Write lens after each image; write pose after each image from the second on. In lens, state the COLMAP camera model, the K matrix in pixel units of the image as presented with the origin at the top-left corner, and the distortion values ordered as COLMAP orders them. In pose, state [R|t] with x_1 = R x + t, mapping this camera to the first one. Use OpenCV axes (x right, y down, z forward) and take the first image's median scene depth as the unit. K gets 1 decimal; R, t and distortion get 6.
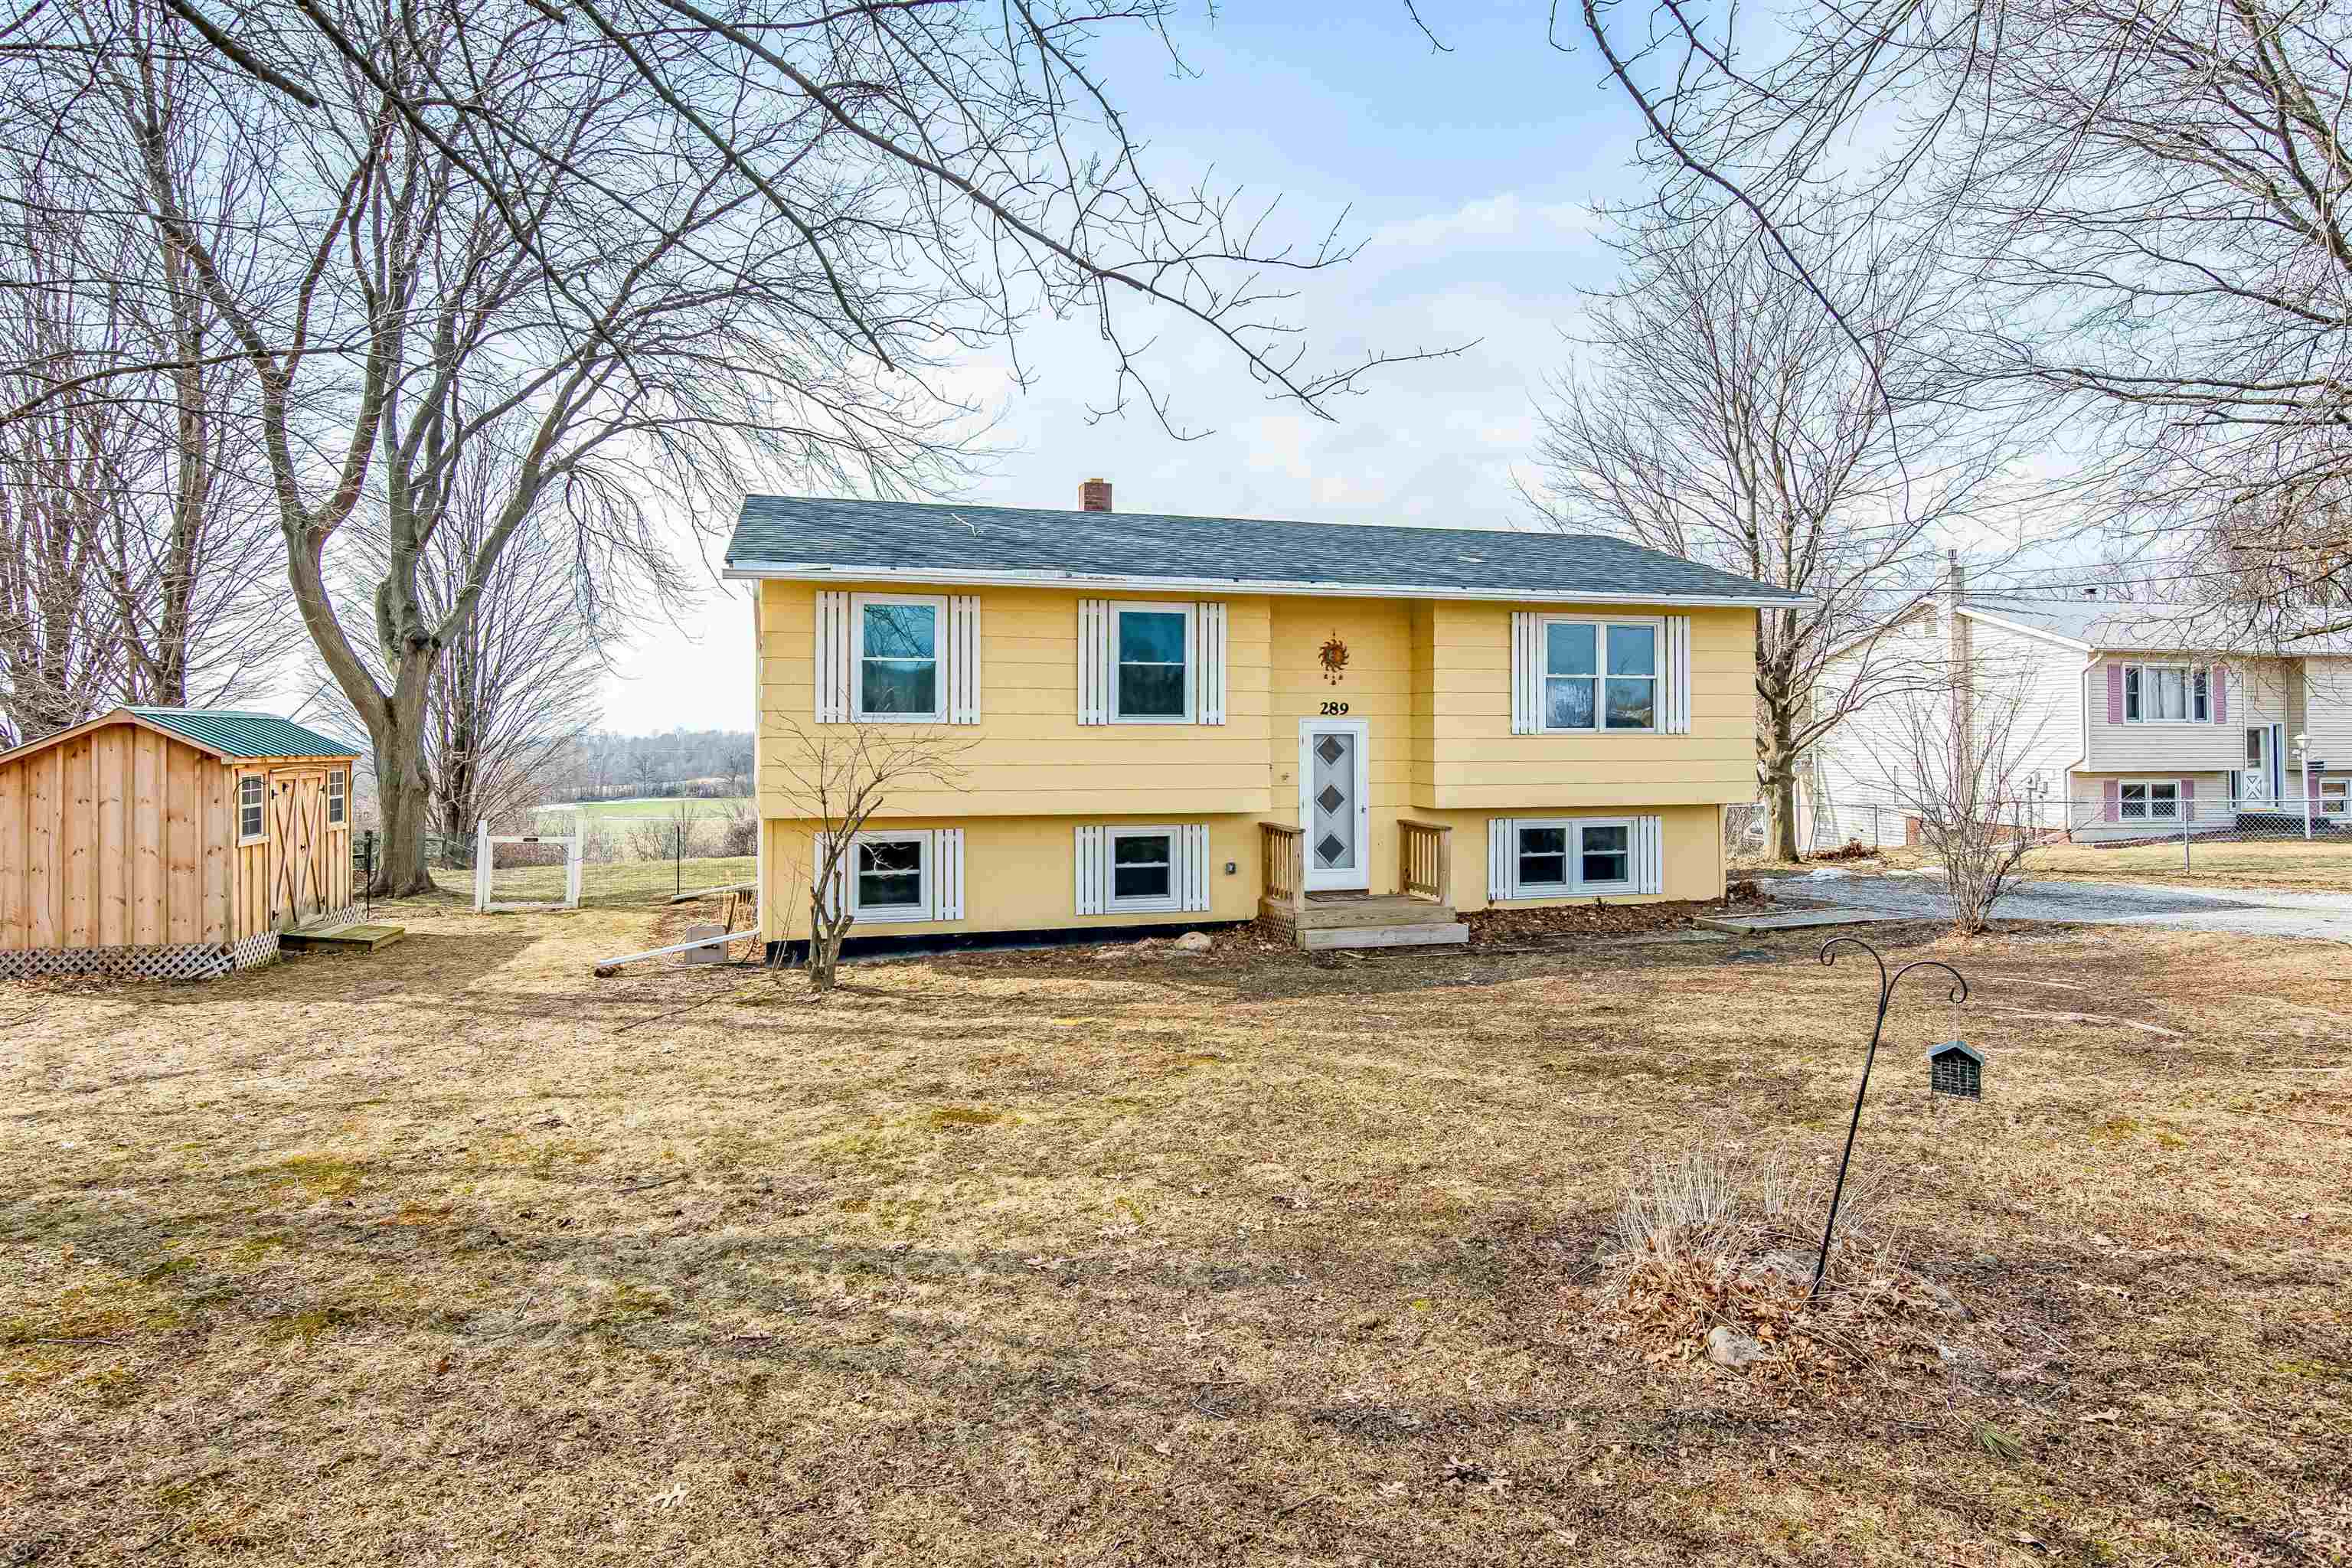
lens RADIAL K [[1300.6, 0, 1175.2], [0, 1300.6, 706.9], [0, 0, 1]] dist [-0.002640, -0.001807]
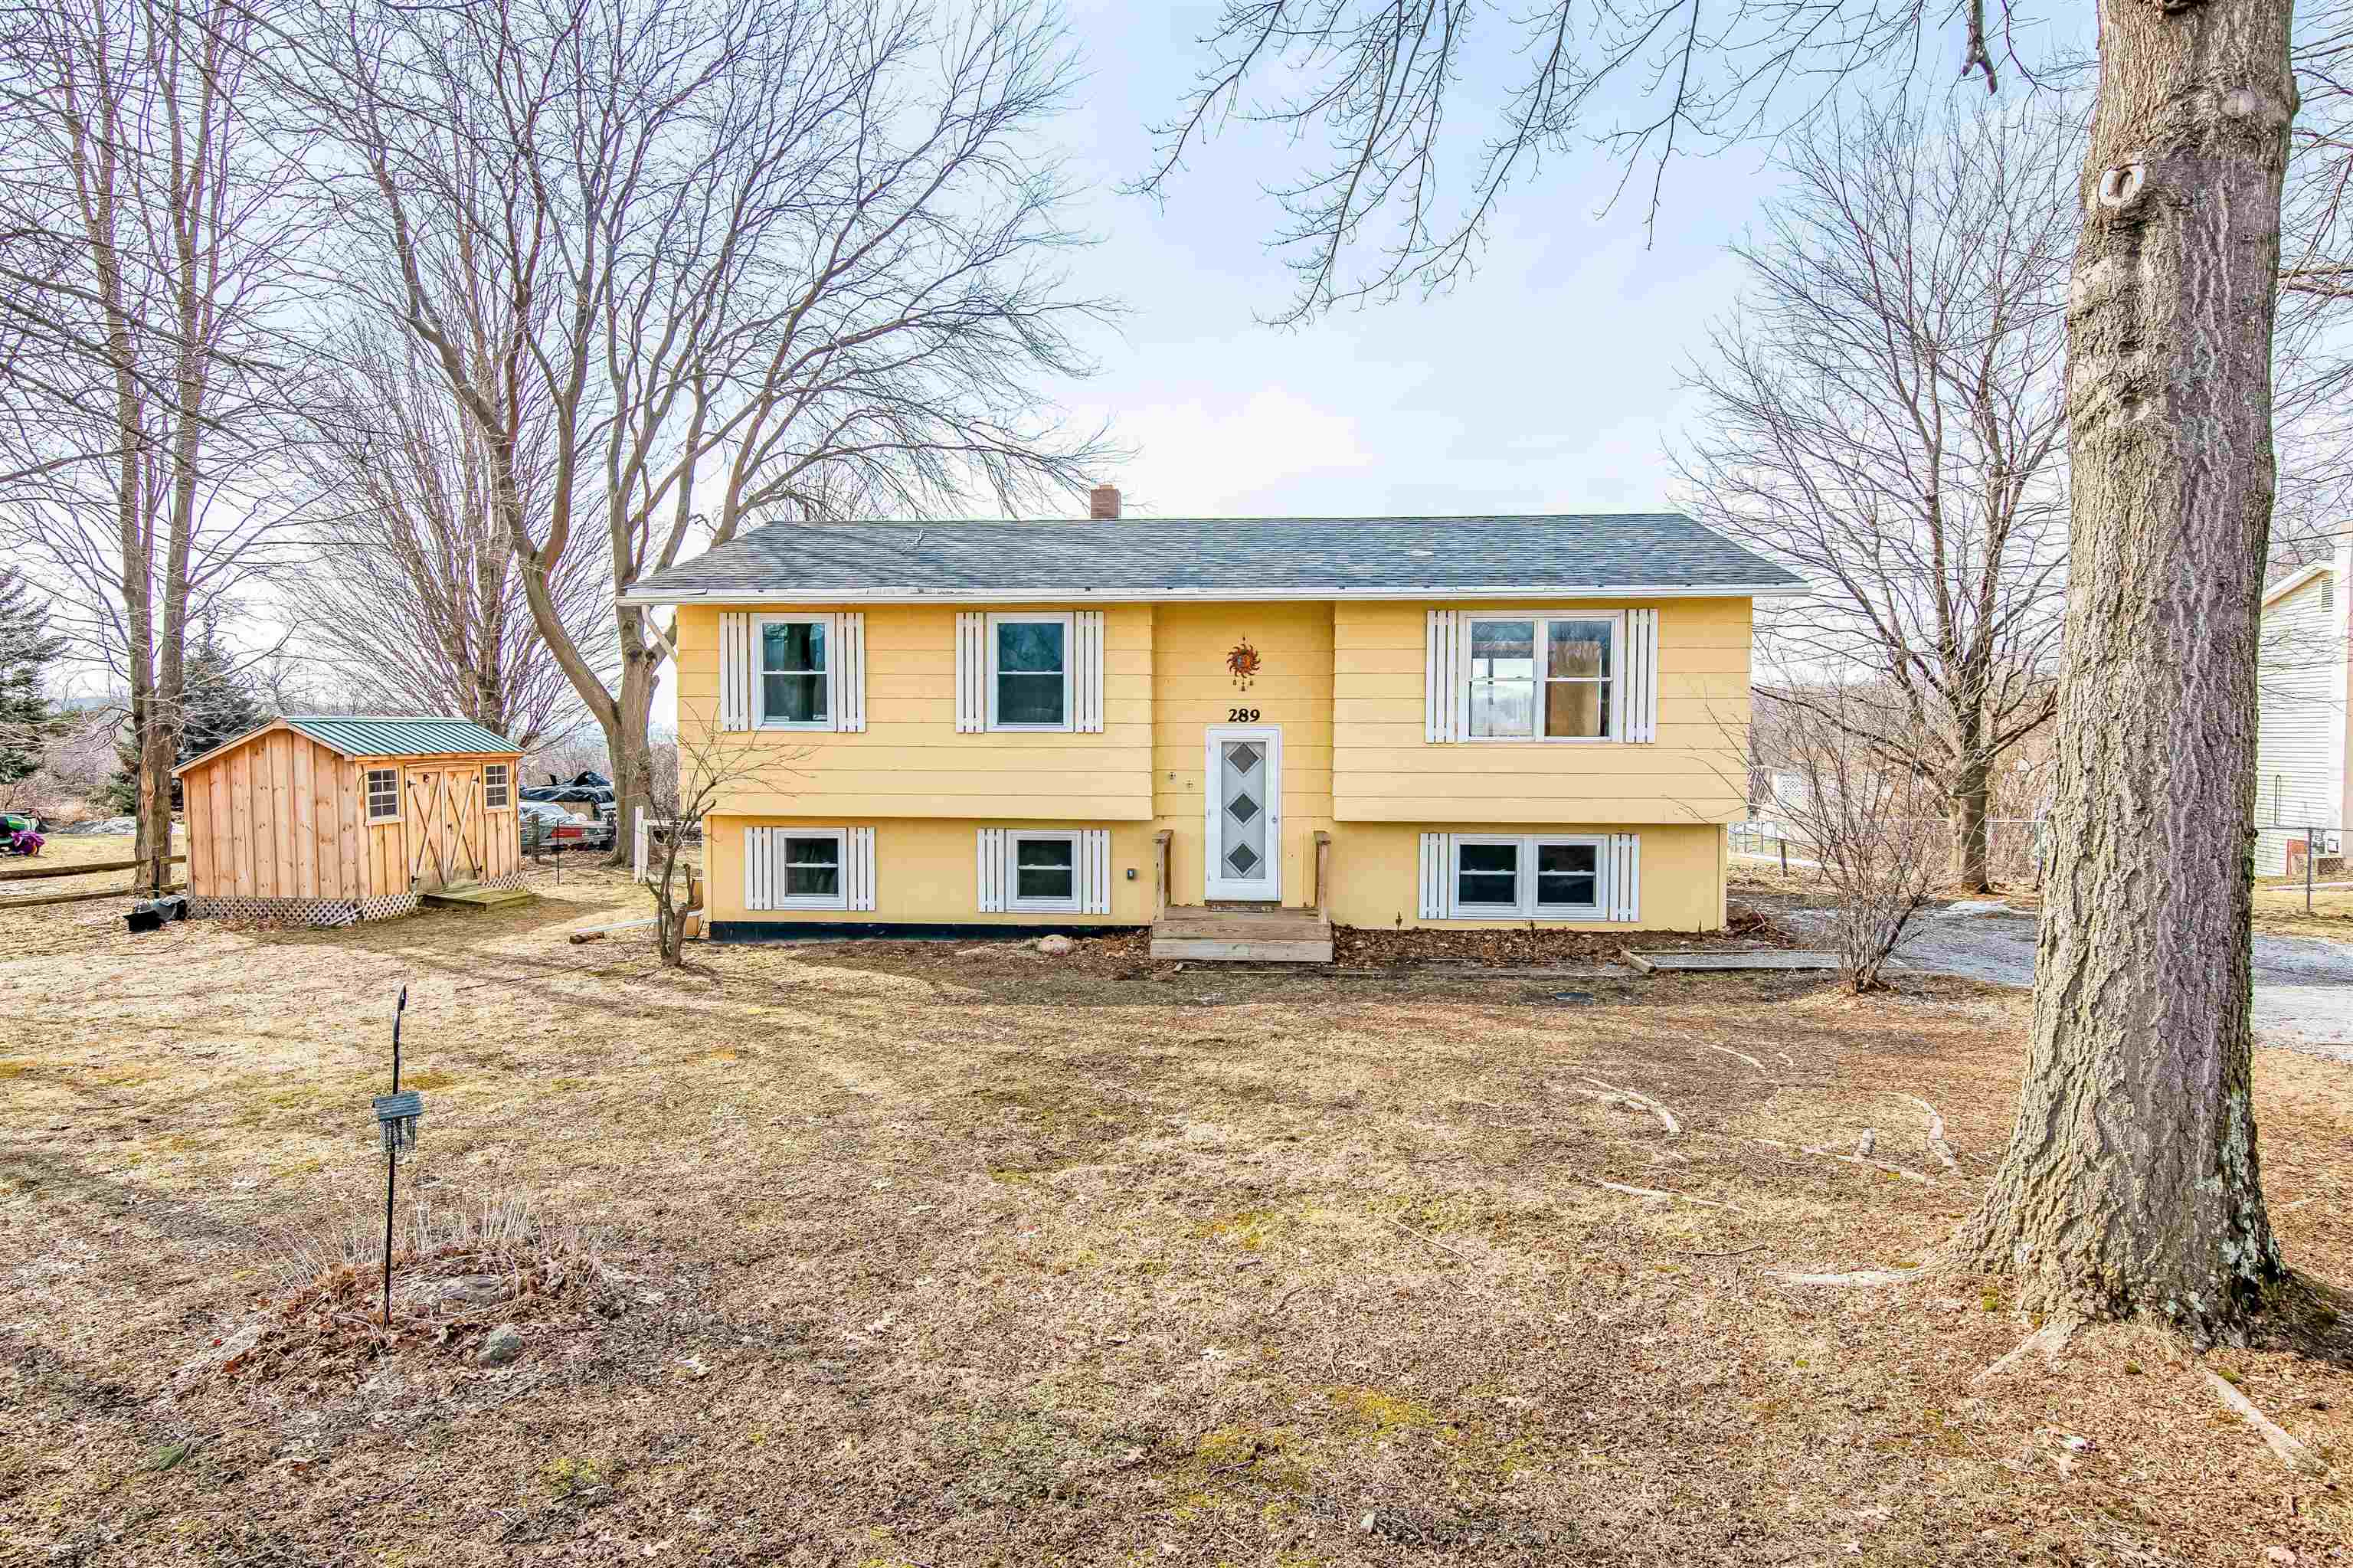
lens RADIAL K [[1287.0, 0, 1176.5], [0, 1287.0, 784.0], [0, 0, 1]] dist [-0.000183, -0.000899]
pose [[0.940362, 0.018449, -0.339676, 0.421448], [0.004864, 0.997697, 0.067655, -0.013528], [0.340142, -0.065273, 0.938106, 0.077894]]
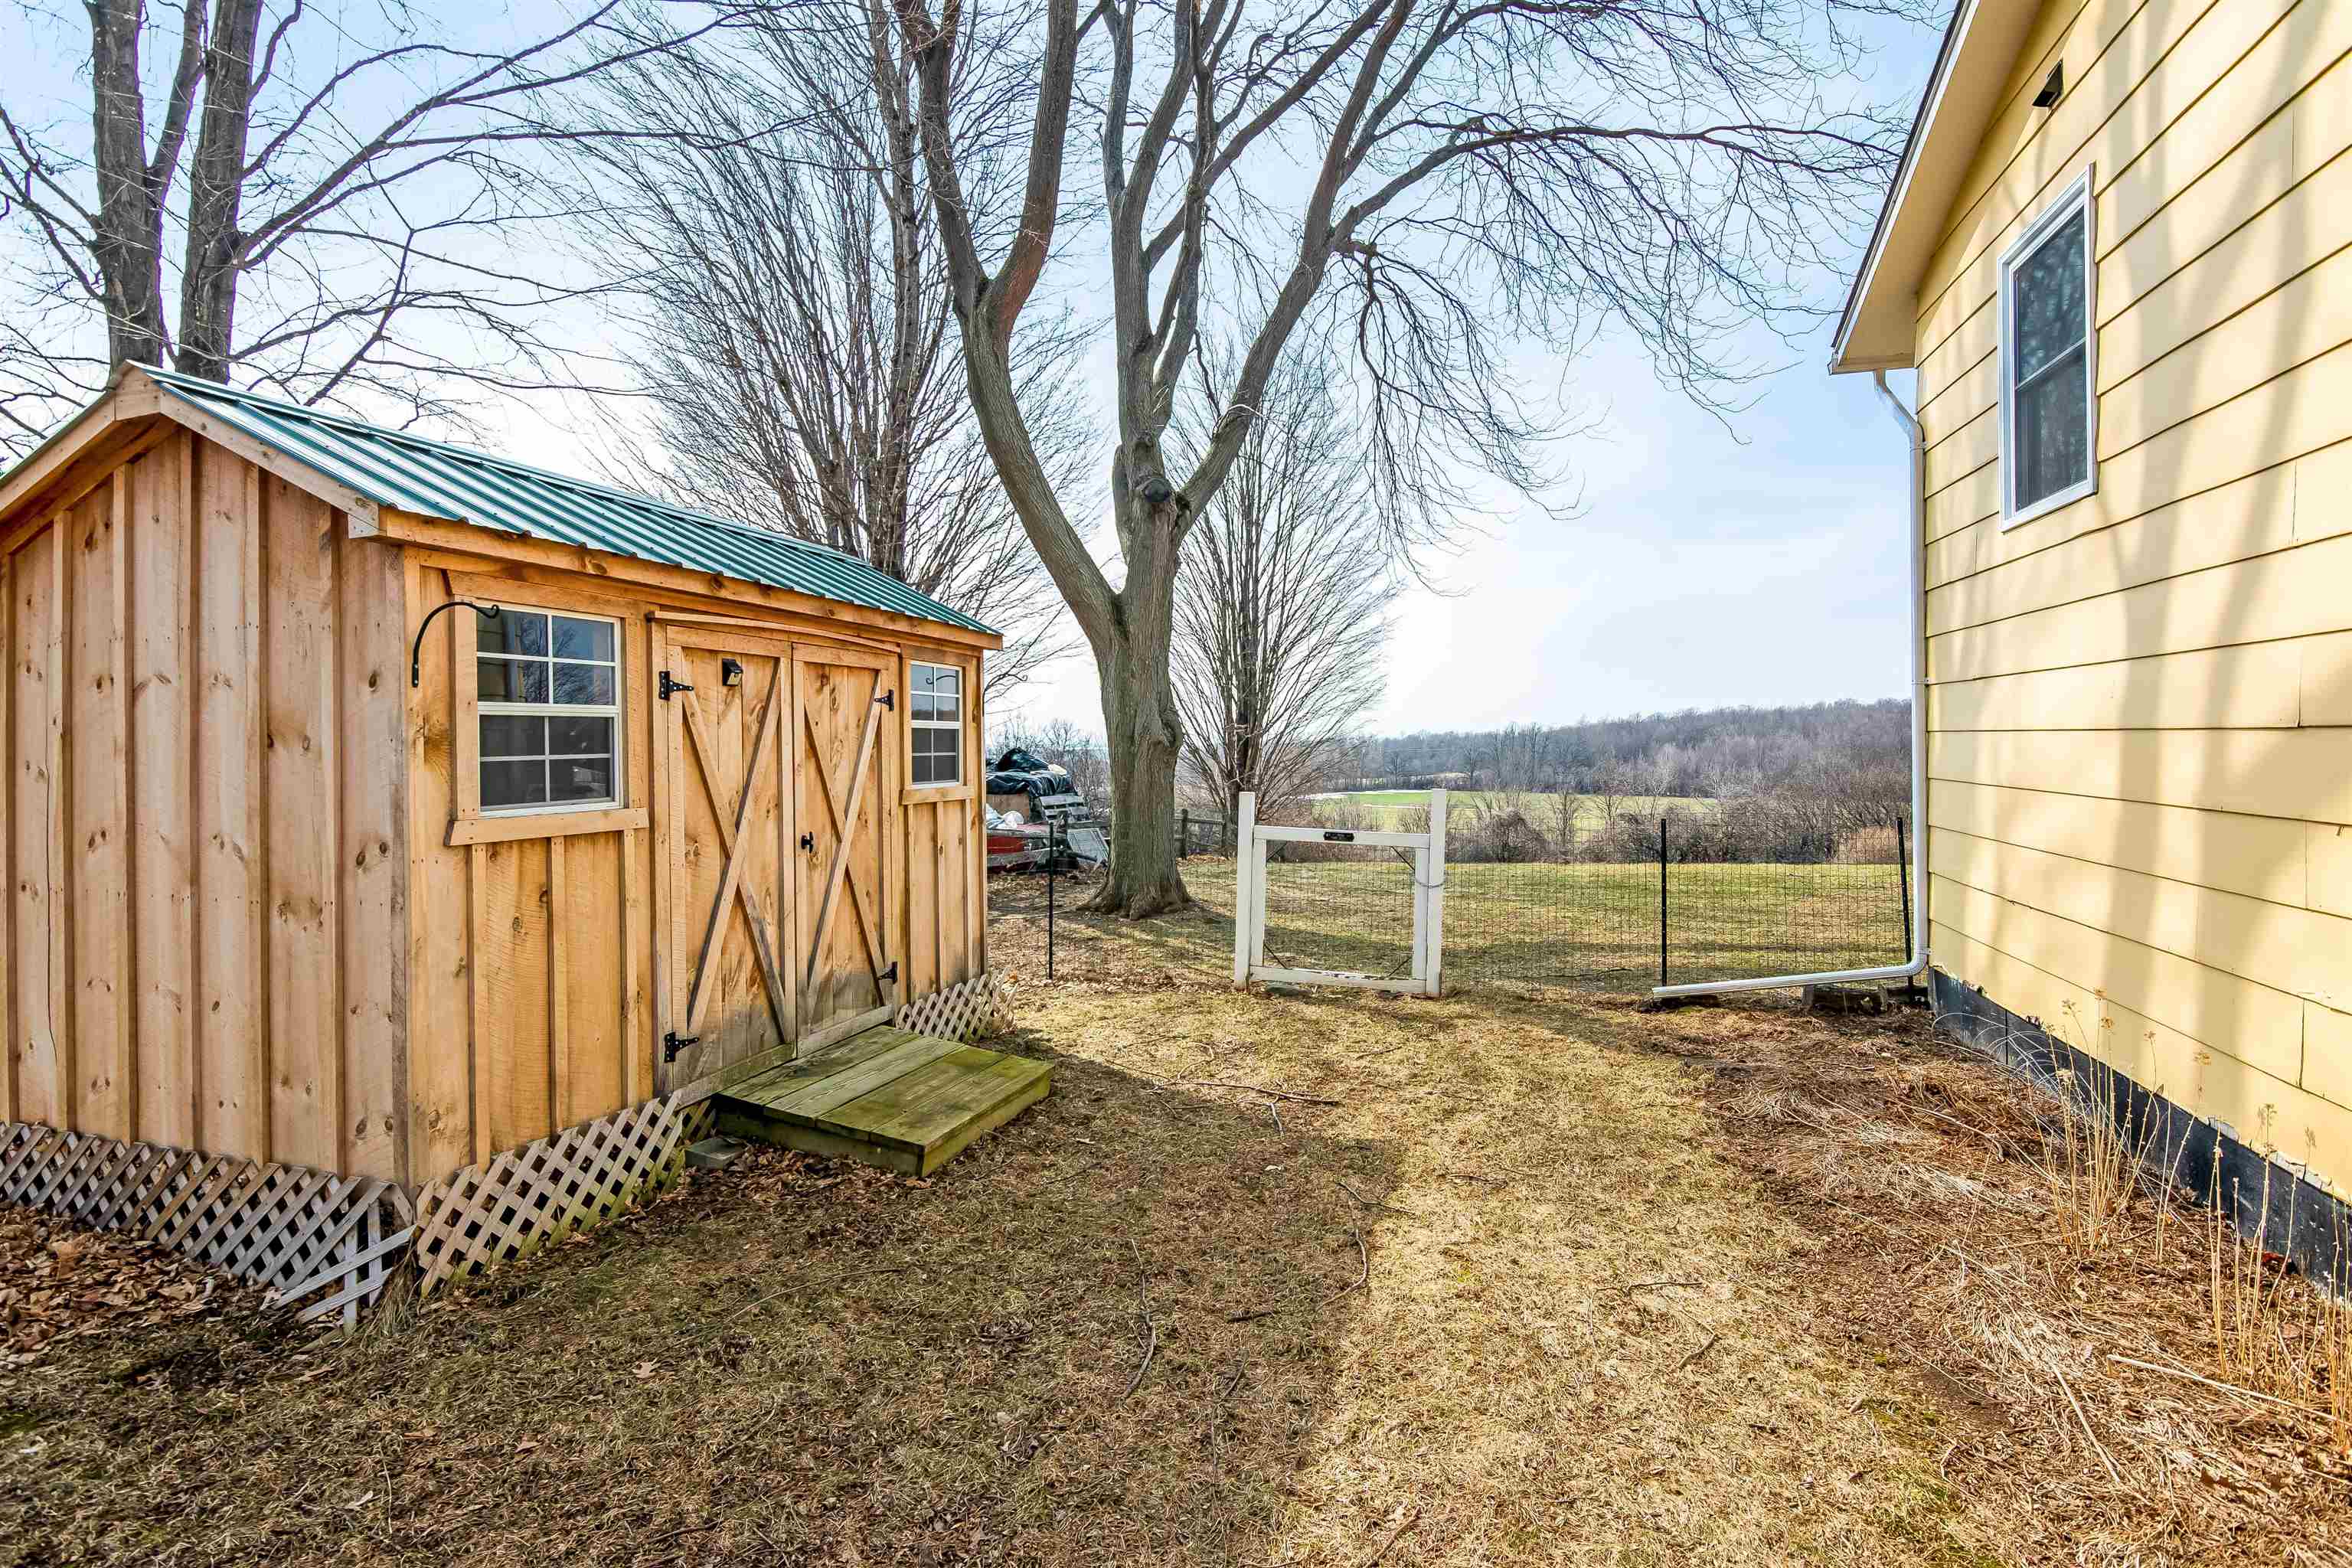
lens RADIAL K [[1155.6, 0, 1171.6], [0, 1155.6, 748.4], [0, 0, 1]] dist [0.017257, -0.018516]
pose [[0.839055, 0.001244, -0.544045, -0.413283], [0.015812, 0.999519, 0.026672, 0.075896], [0.543817, -0.030982, 0.838632, 0.800607]]
